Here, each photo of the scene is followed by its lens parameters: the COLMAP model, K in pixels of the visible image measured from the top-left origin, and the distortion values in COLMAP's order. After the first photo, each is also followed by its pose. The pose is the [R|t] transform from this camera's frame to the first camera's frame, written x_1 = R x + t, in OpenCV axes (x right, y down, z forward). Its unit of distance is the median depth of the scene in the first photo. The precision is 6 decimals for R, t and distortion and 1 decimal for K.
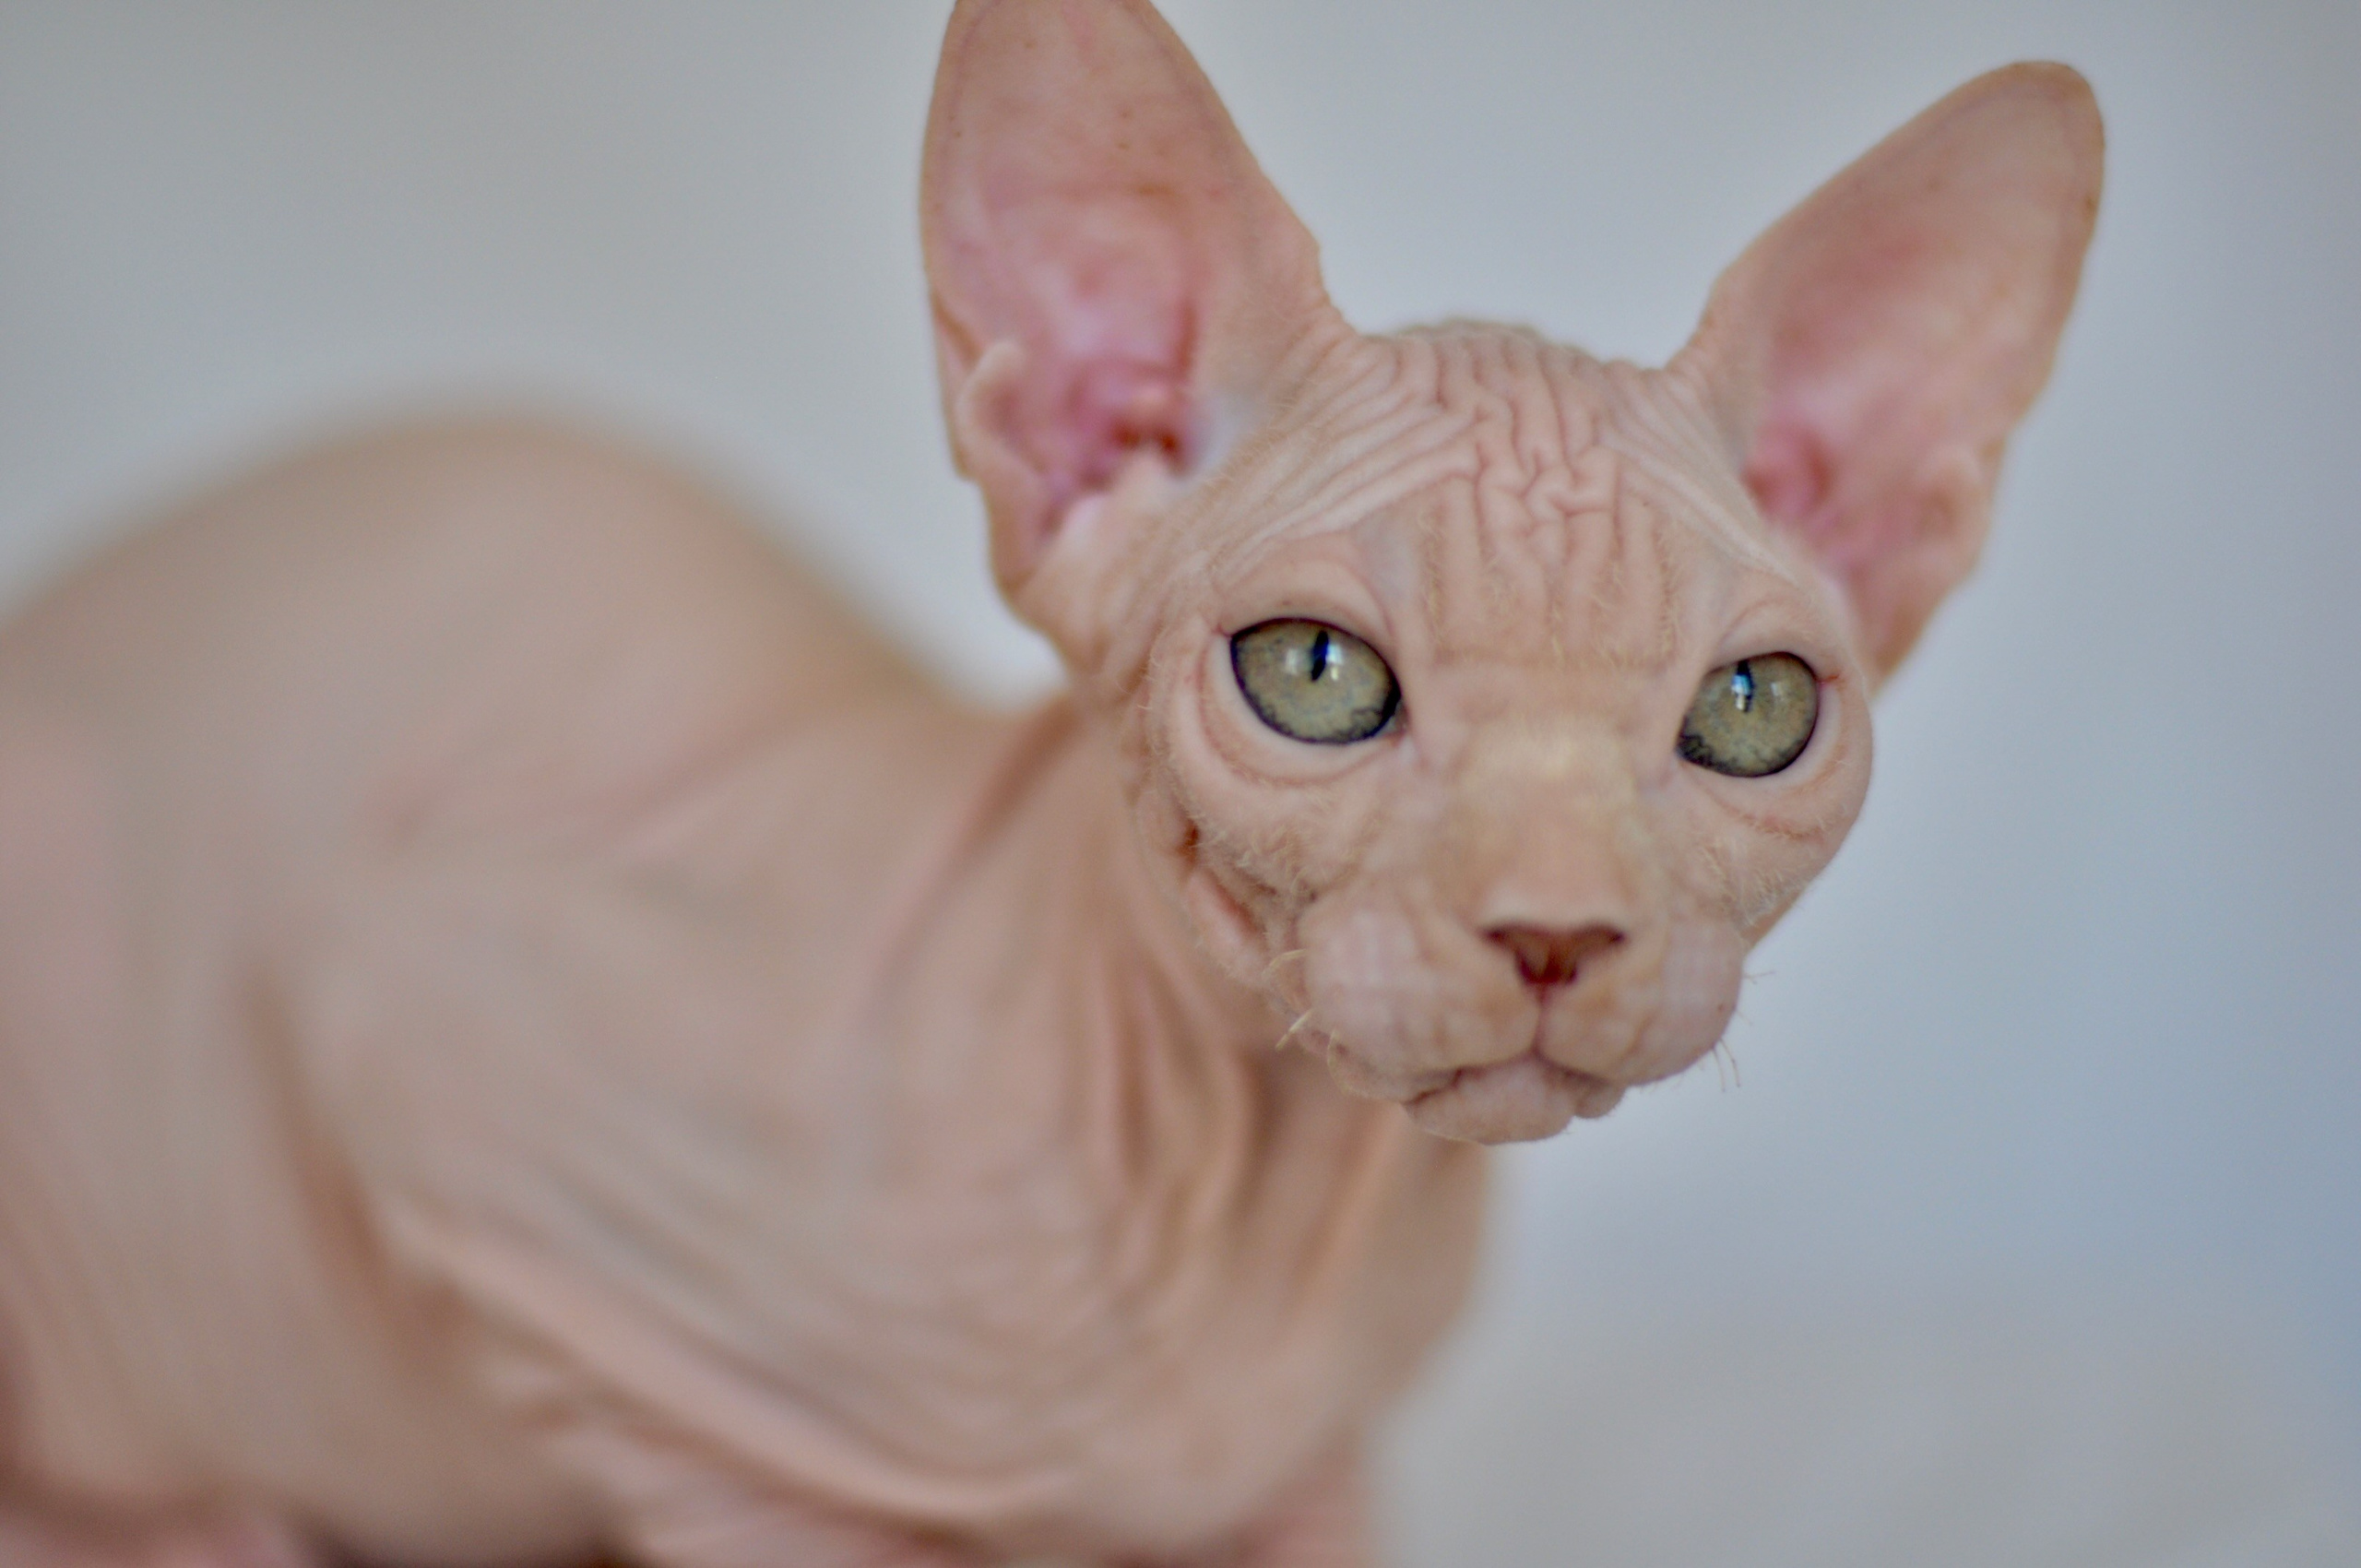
lens RADIAL K [[5844.1, 0, 1194.1], [0, 5844.1, 792.7], [0, 0, 1]] dist [-0.331596, 0.000000]
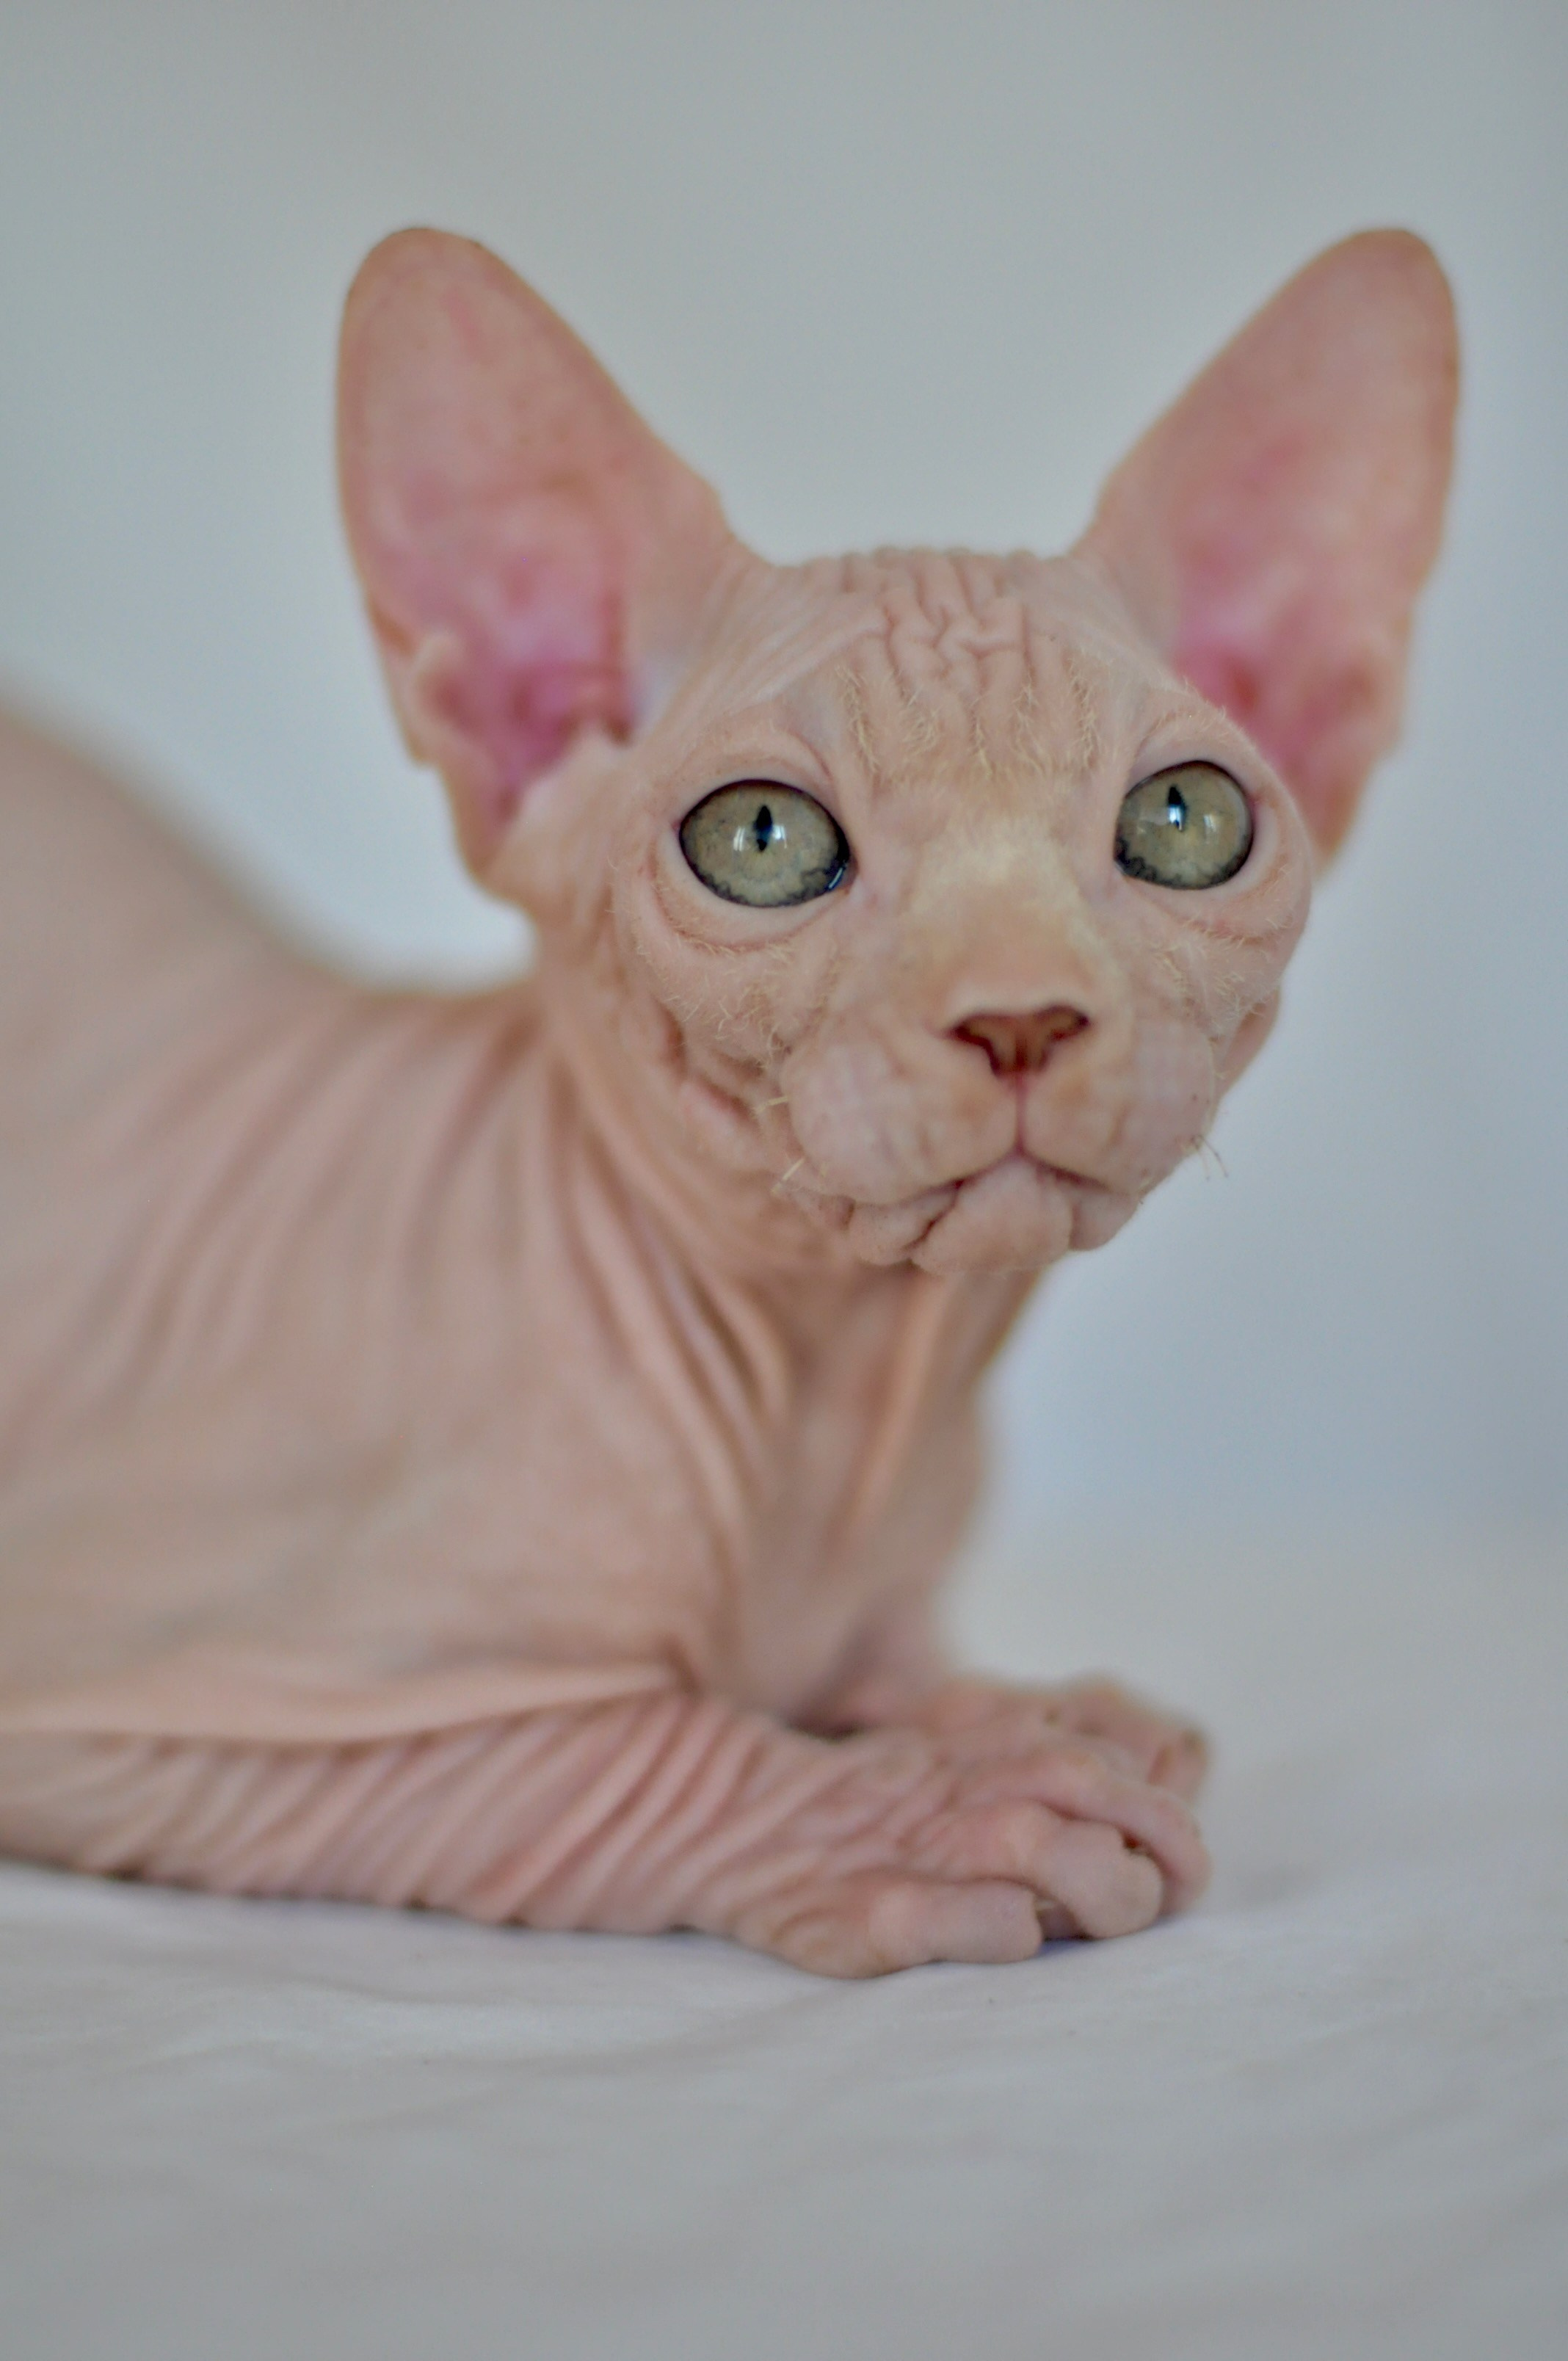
lens RADIAL K [[5843.6, 0, 774.4], [0, 5843.6, 1161.3], [0, 0, 1]] dist [-0.331596, 0.000000]
pose [[0.989485, -0.144035, -0.013149, 0.028428], [0.140043, 0.976834, -0.161815, 0.201068], [0.036151, 0.158272, 0.986734, -0.008088]]
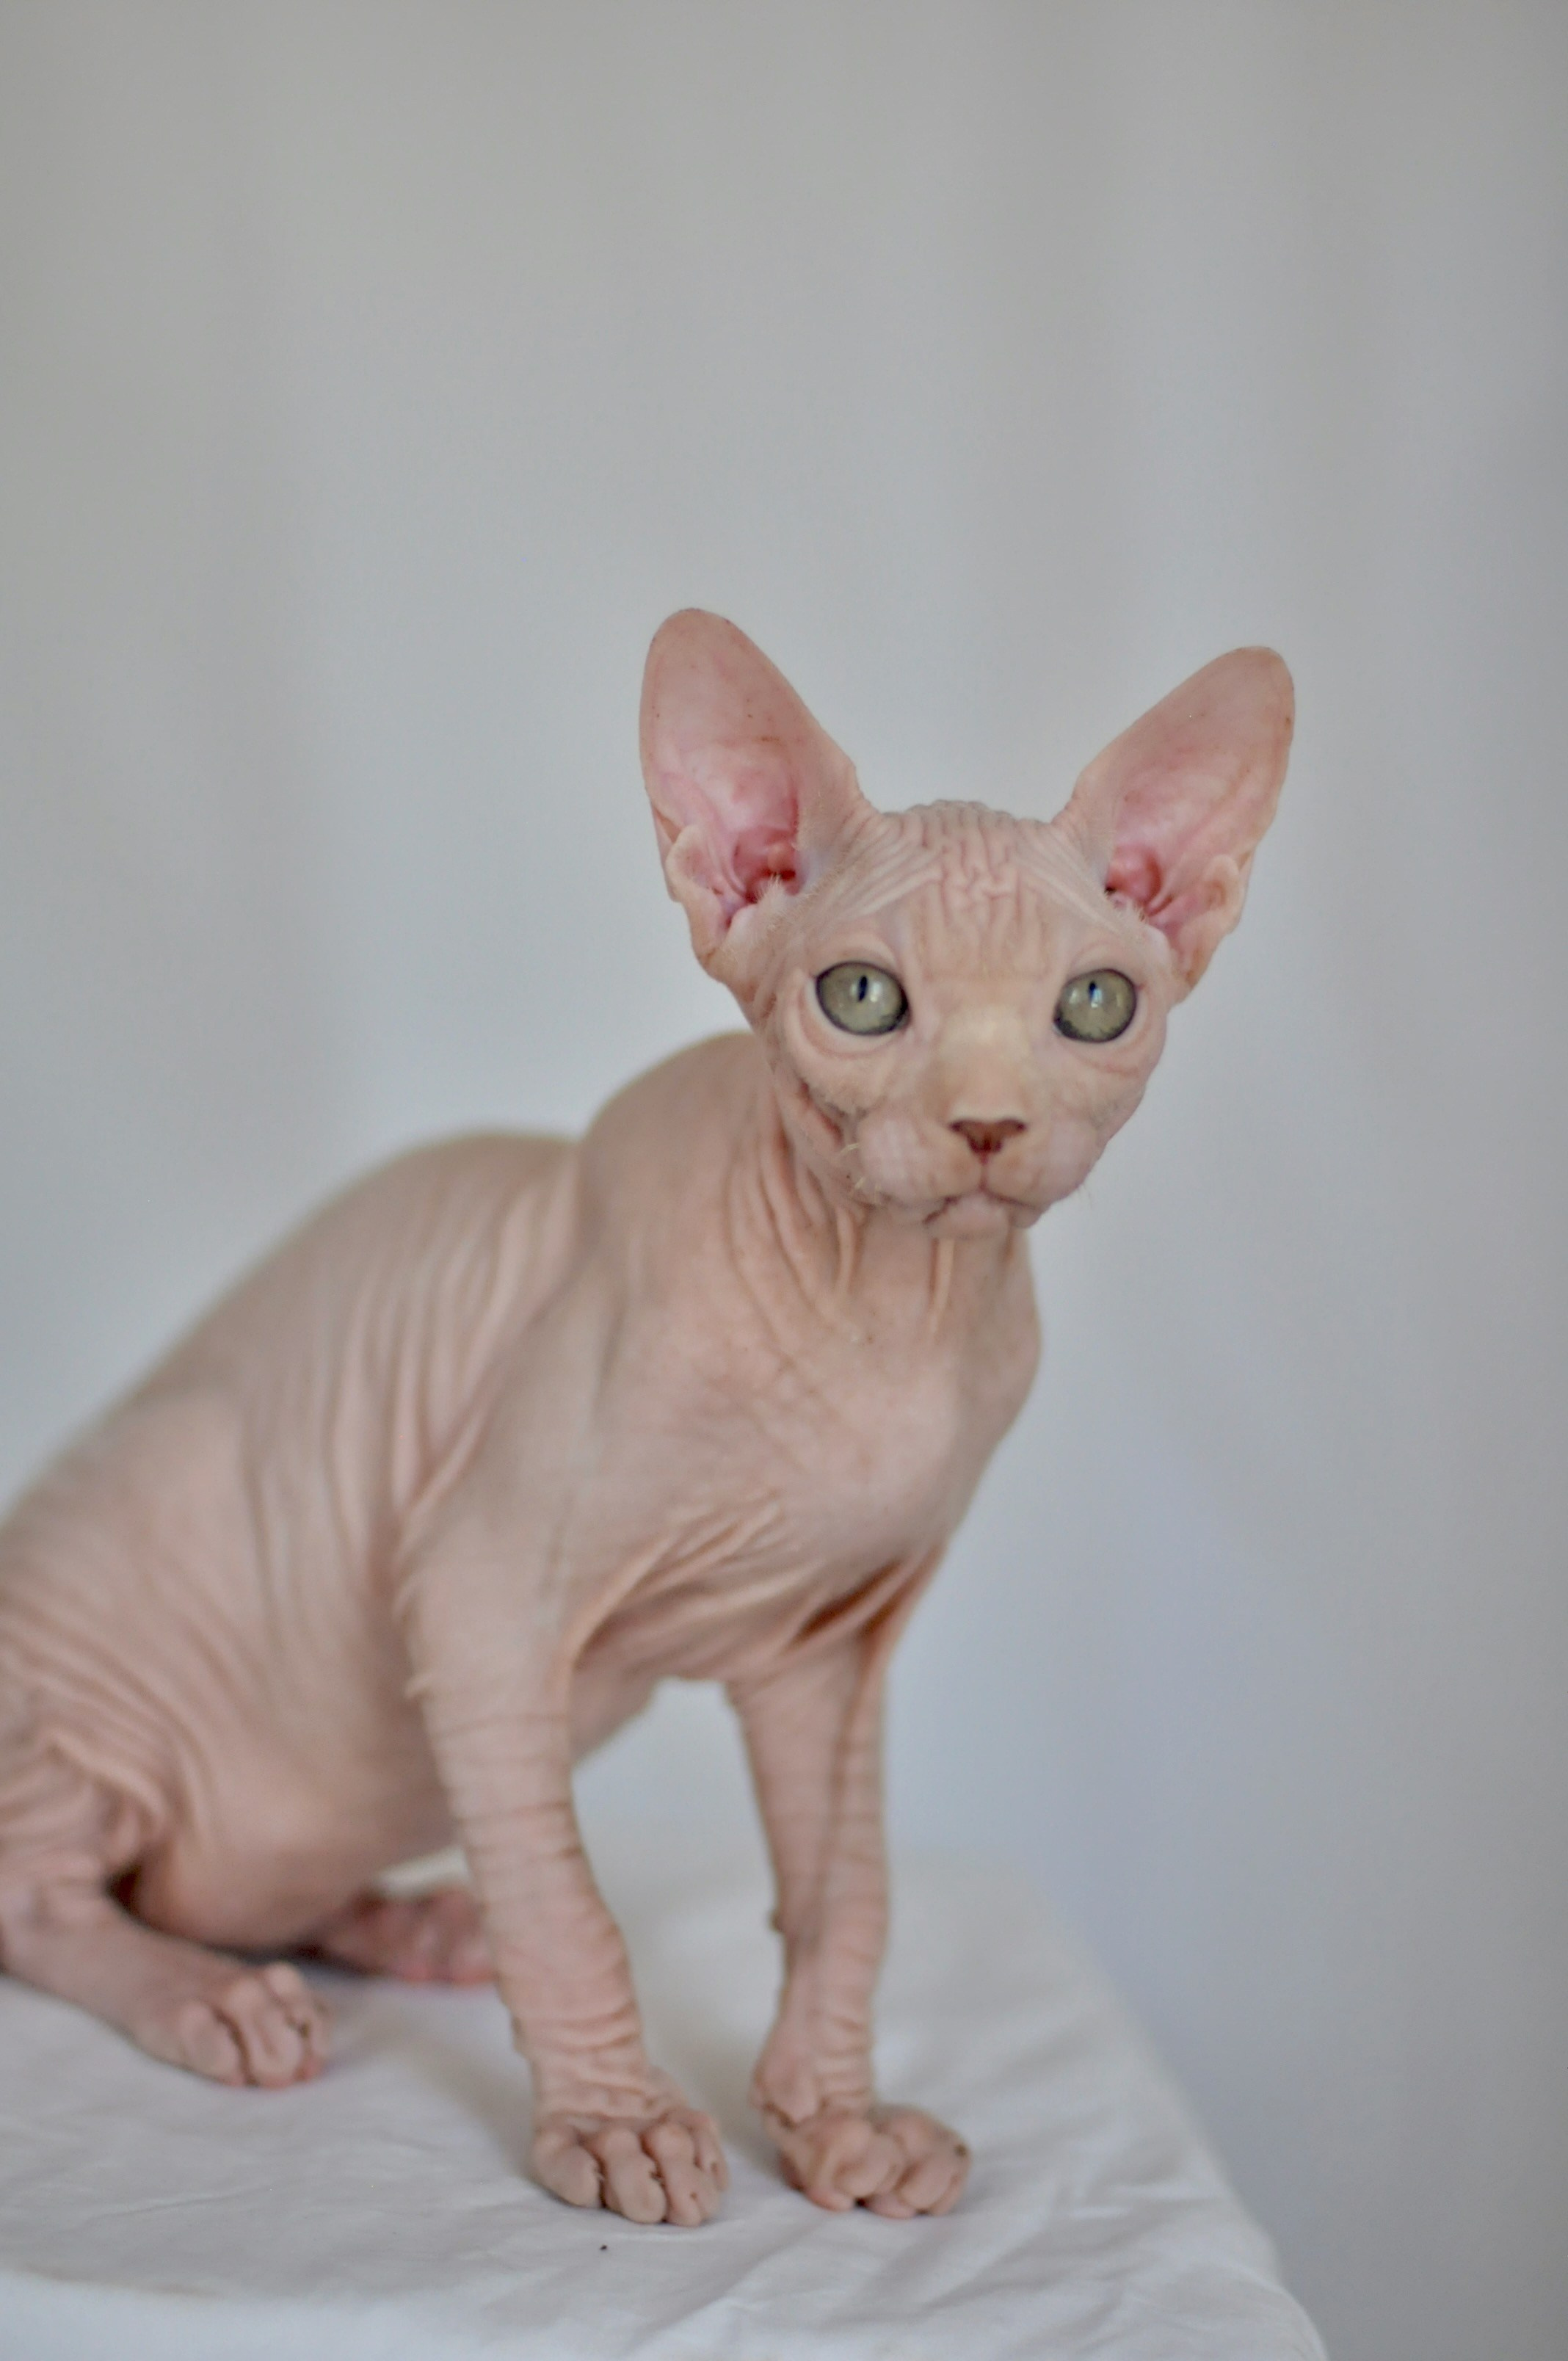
lens RADIAL K [[5843.6, 0, 783.7], [0, 5843.6, 1187.9], [0, 0, 1]] dist [-0.331596, 0.000000]
pose [[0.997338, -0.047749, -0.055113, 0.096020], [0.047122, 0.998809, -0.012628, 0.063292], [0.055650, 0.009997, 0.998400, -0.862633]]
